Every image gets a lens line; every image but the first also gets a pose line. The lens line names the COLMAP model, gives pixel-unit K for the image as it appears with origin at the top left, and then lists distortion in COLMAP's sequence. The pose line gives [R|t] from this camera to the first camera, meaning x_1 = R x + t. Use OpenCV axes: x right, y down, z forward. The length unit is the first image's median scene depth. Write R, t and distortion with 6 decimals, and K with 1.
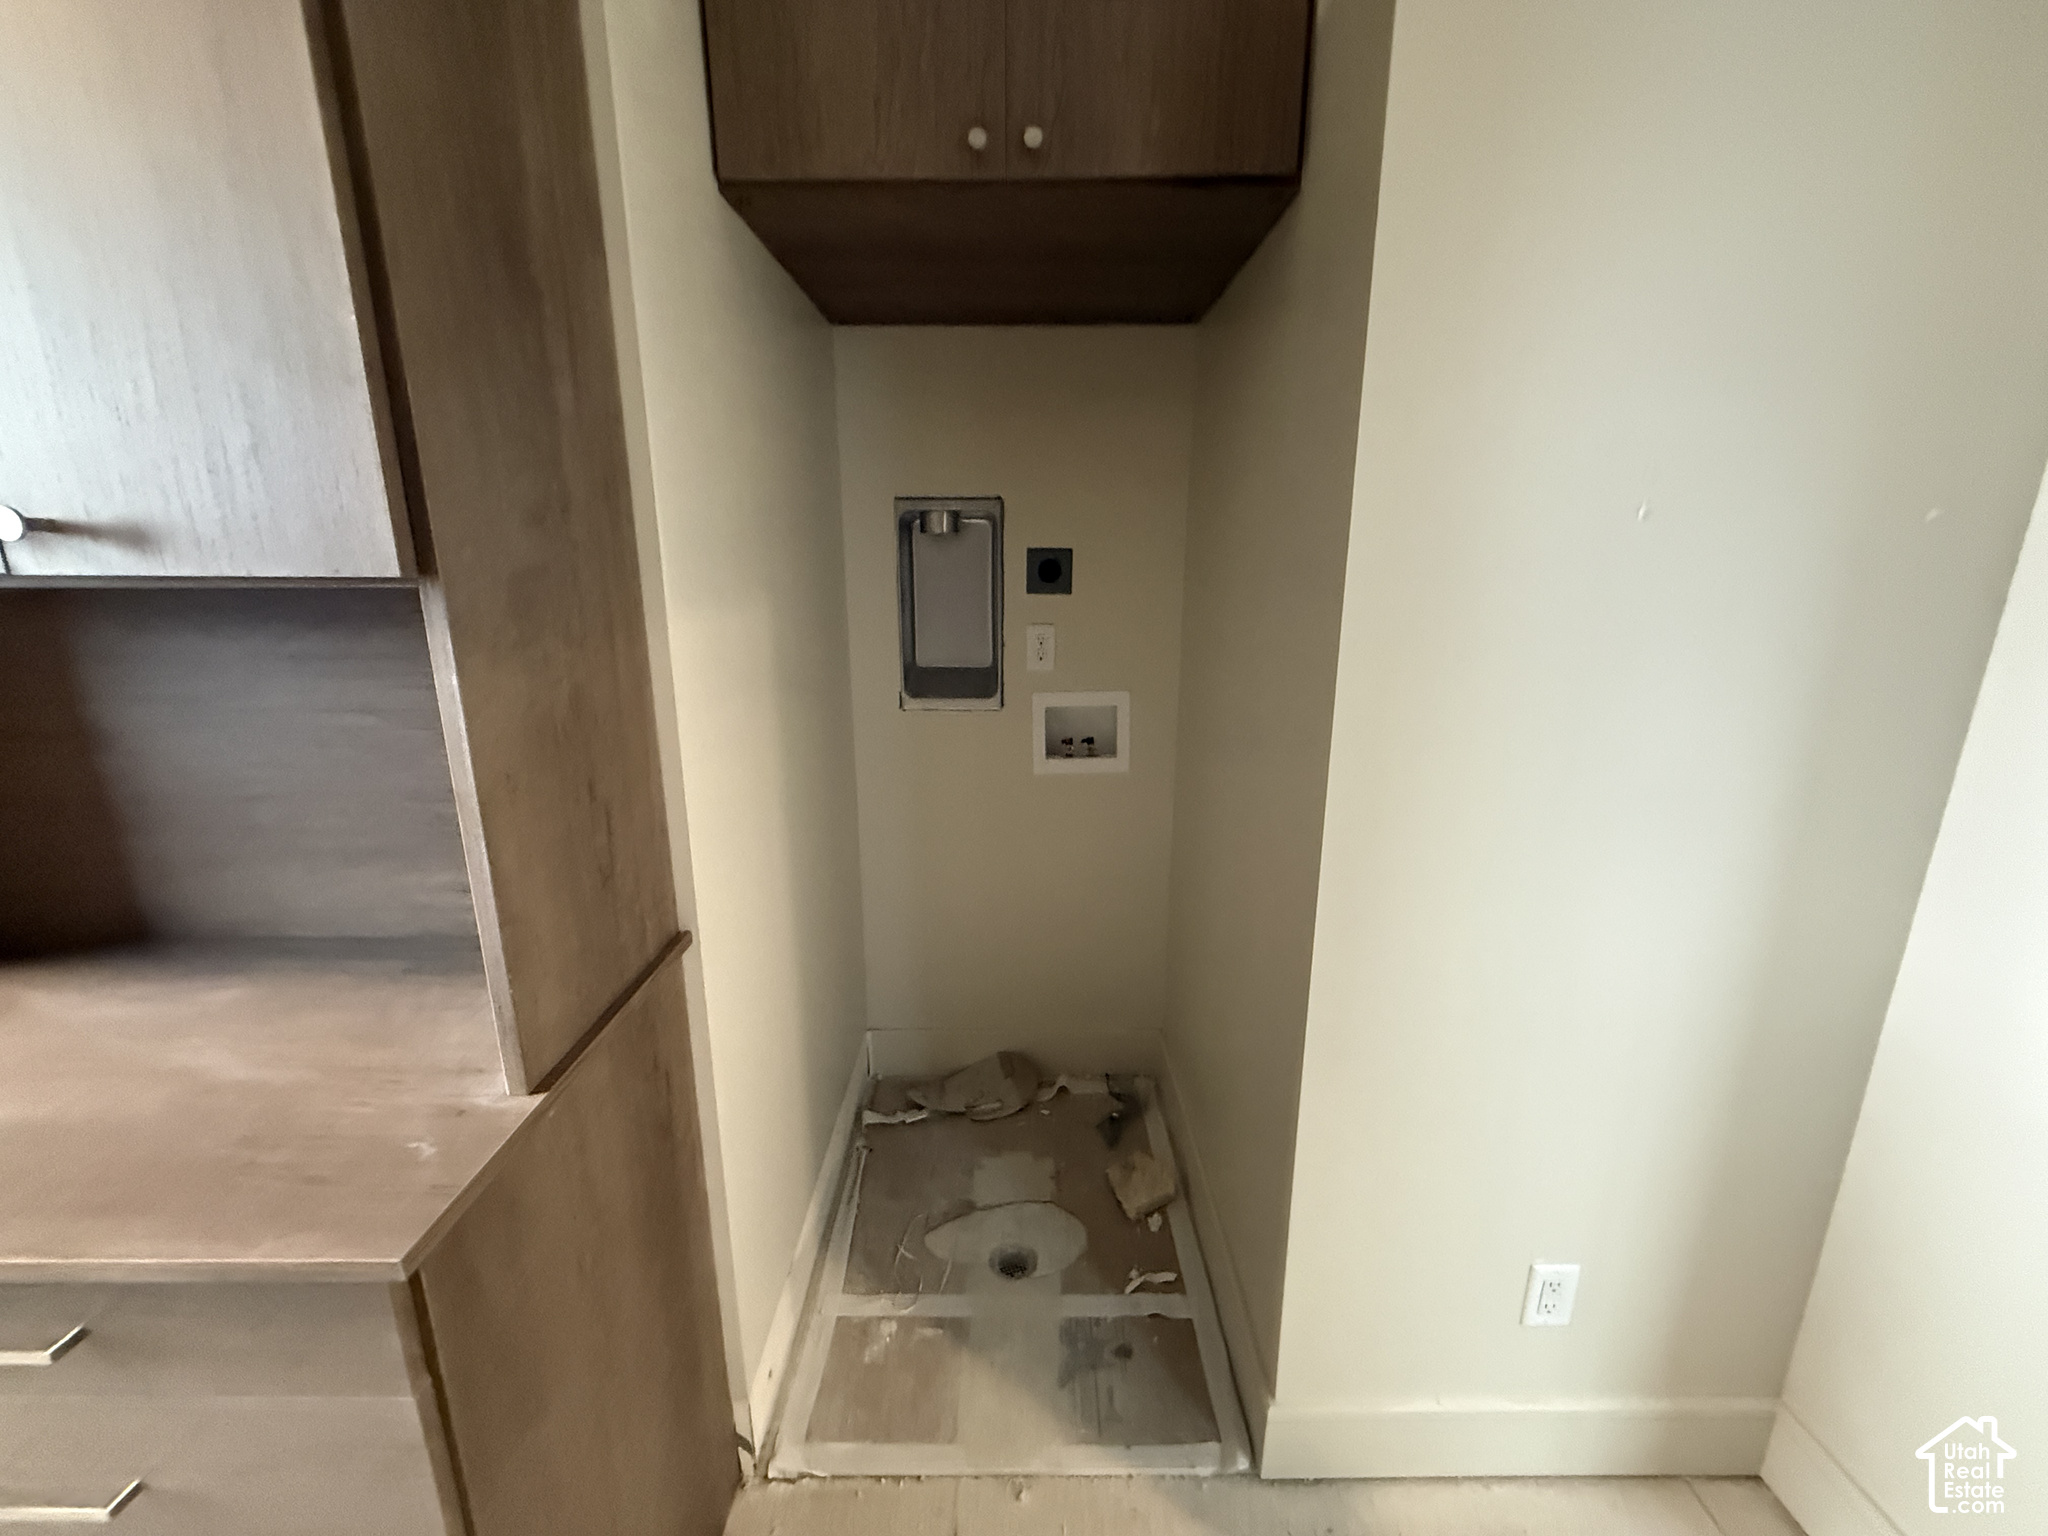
lens RADIAL K [[818.6, 0, 1021.5], [0, 818.6, 756.8], [0, 0, 1]] dist [0.003458, 0.000457]
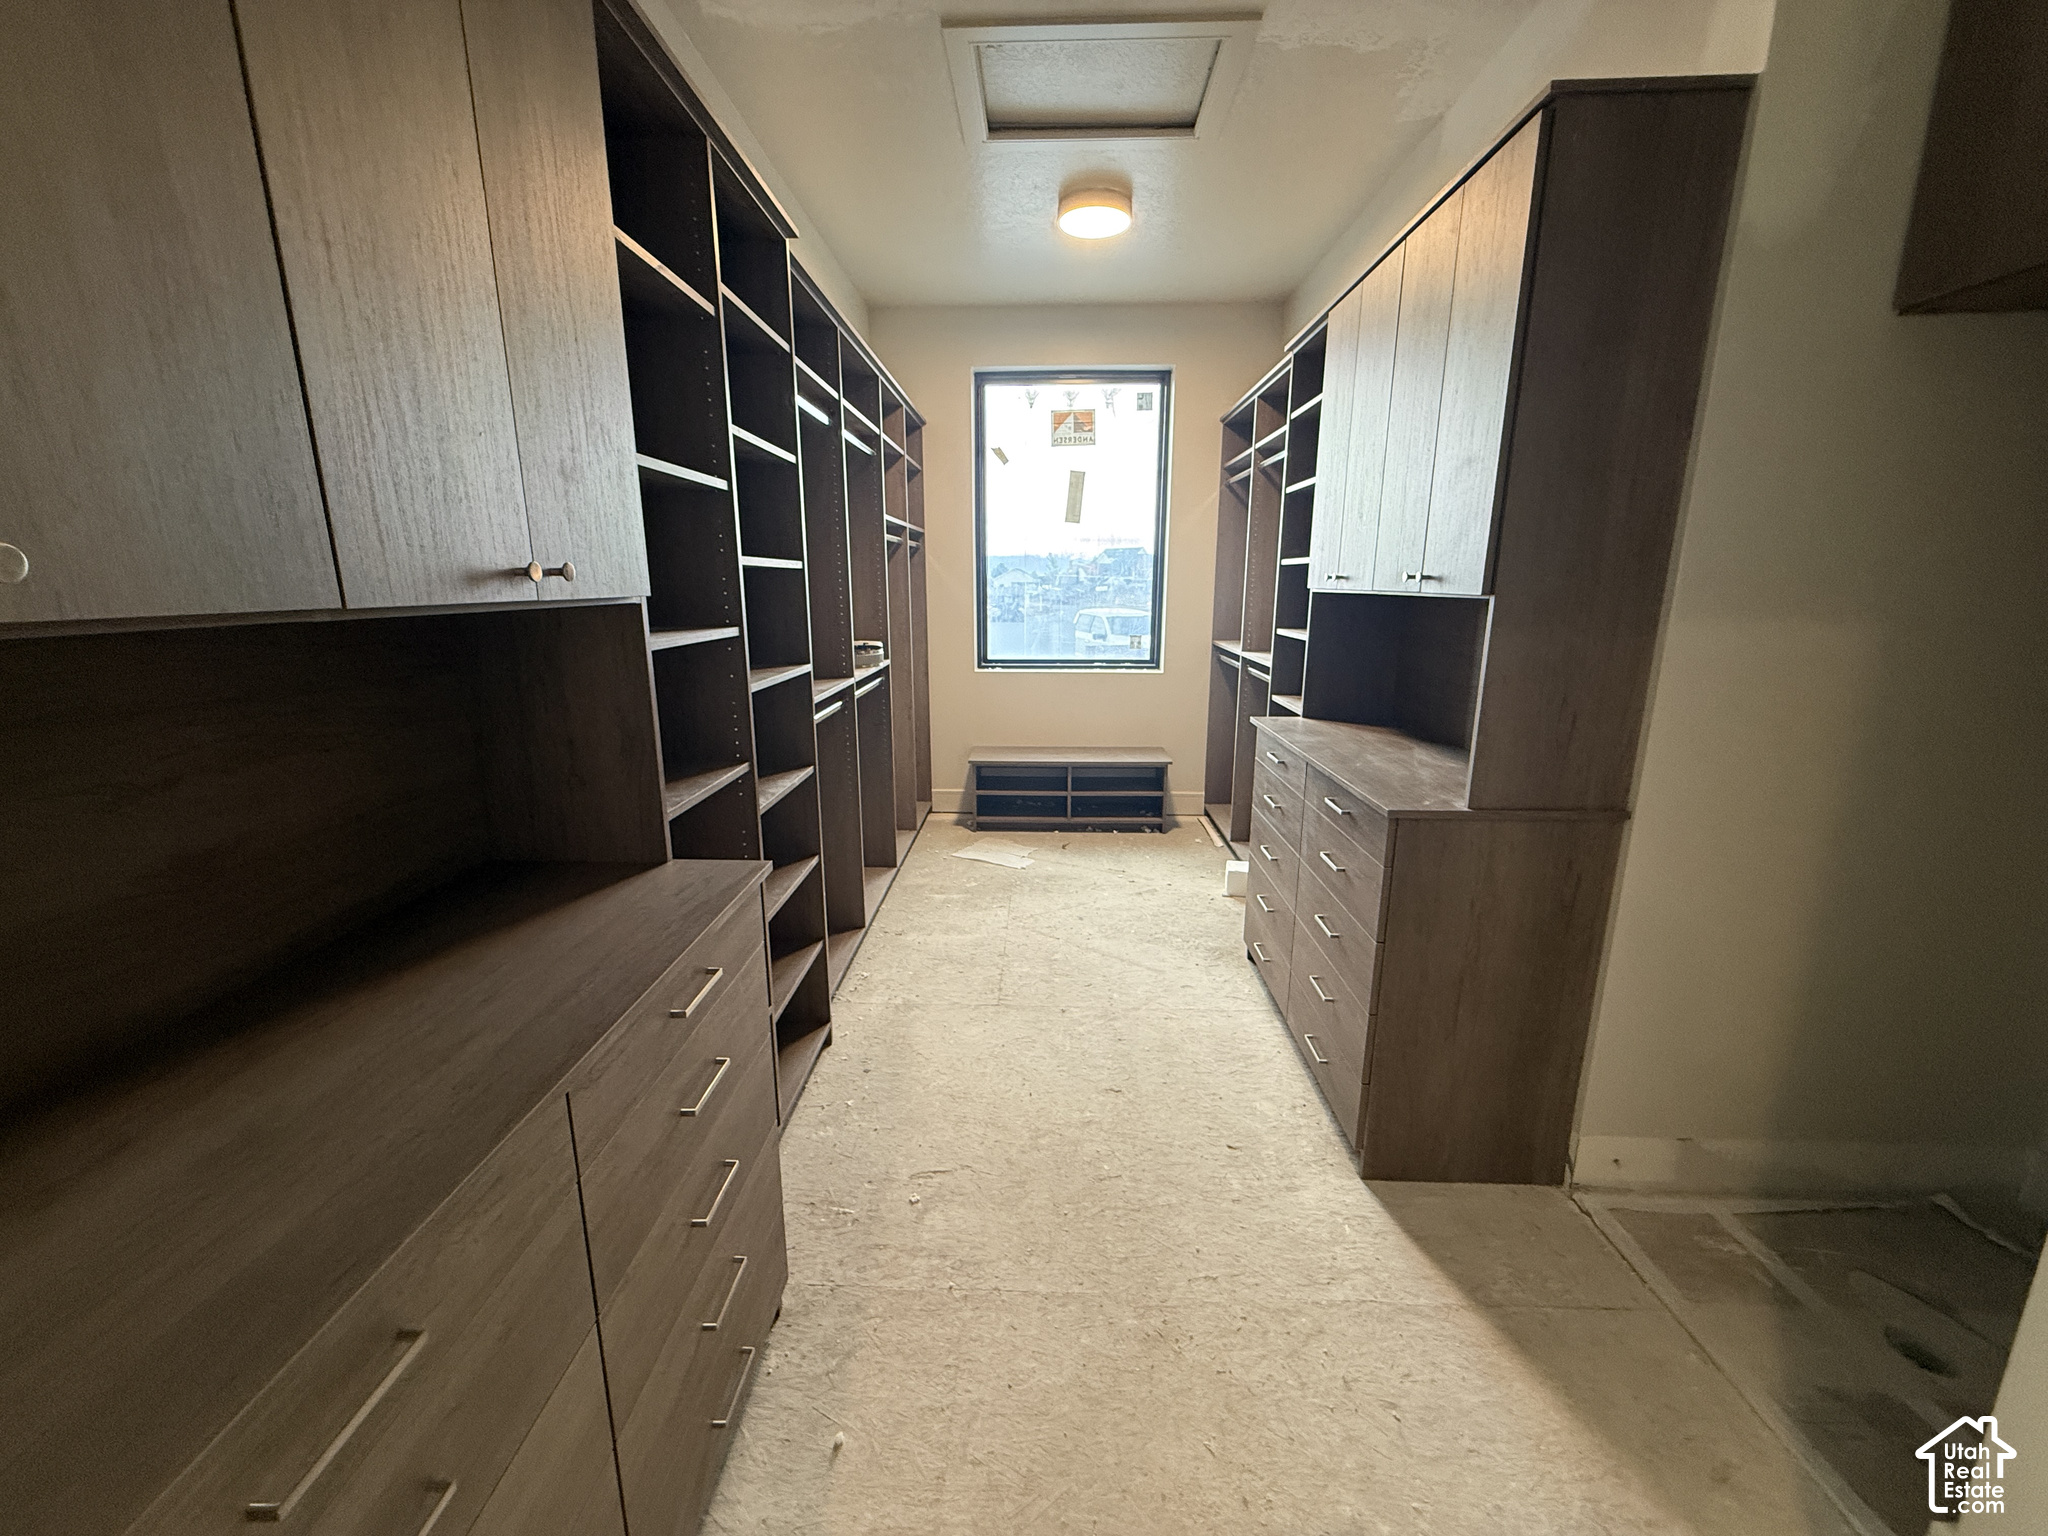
lens RADIAL K [[818.6, 0, 1023.2], [0, 818.6, 766.8], [0, 0, 1]] dist [0.003458, 0.000457]
pose [[-0.031024, 0.225431, -0.973765, 0.878359], [-0.243200, 0.943253, 0.226115, 0.034152], [0.969480, 0.243835, 0.025561, -0.182960]]
